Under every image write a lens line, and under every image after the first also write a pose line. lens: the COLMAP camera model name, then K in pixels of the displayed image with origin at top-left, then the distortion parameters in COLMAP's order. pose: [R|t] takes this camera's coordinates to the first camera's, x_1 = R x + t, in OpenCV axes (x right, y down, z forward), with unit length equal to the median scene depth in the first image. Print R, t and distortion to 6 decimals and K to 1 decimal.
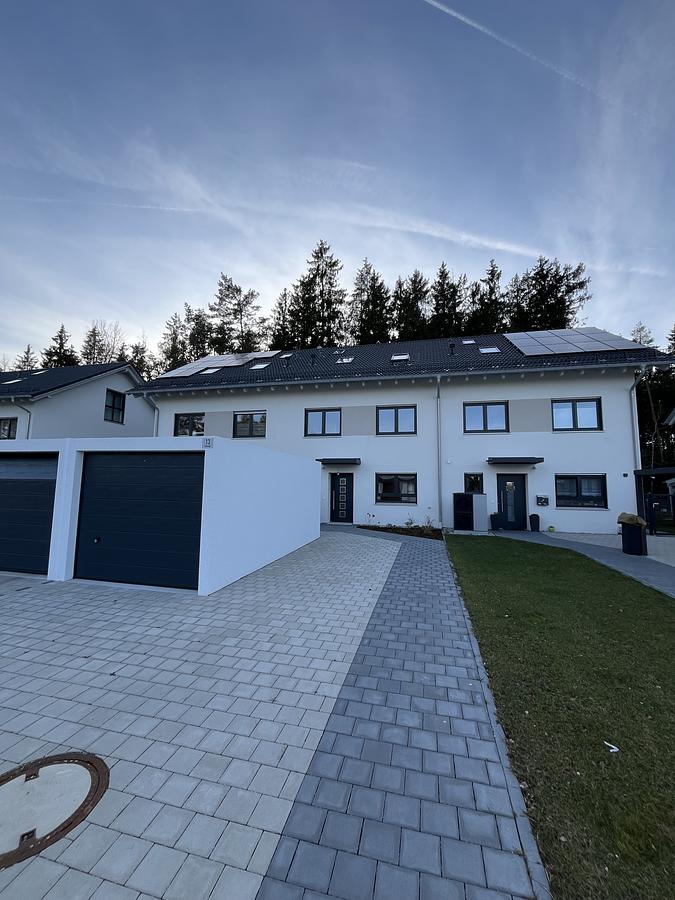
lens RADIAL K [[365.7, 0, 337.4], [0, 365.7, 448.9], [0, 0, 1]] dist [-0.002796, -0.000401]
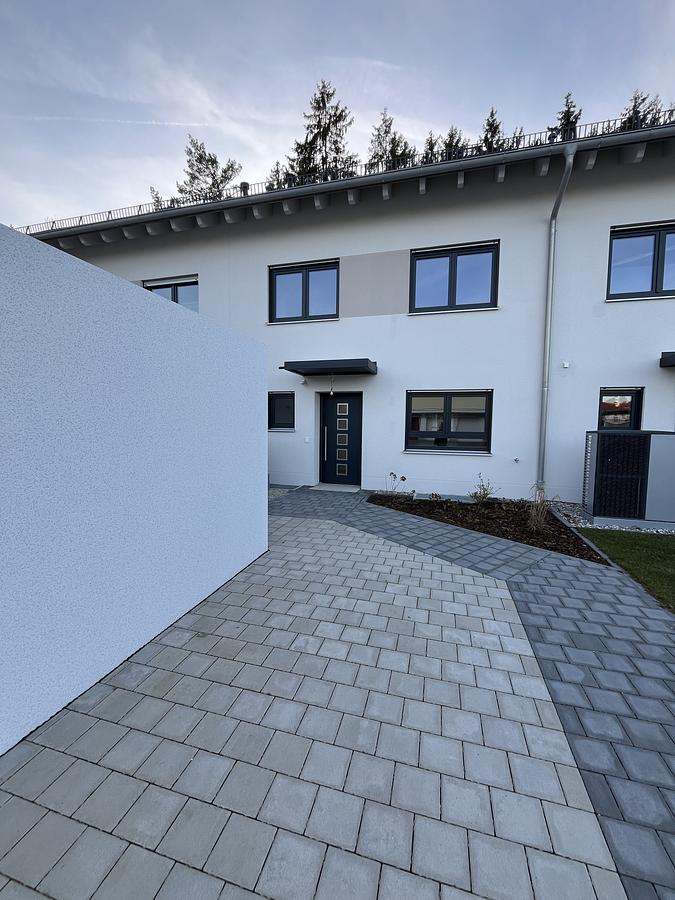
lens RADIAL K [[365.7, 0, 337.4], [0, 365.7, 448.9], [0, 0, 1]] dist [-0.002796, -0.000401]
pose [[0.999428, 0.000563, -0.033826, 0.009429], [0.005337, 0.984718, 0.174073, 0.019991], [0.033407, -0.174154, 0.984152, 0.173852]]
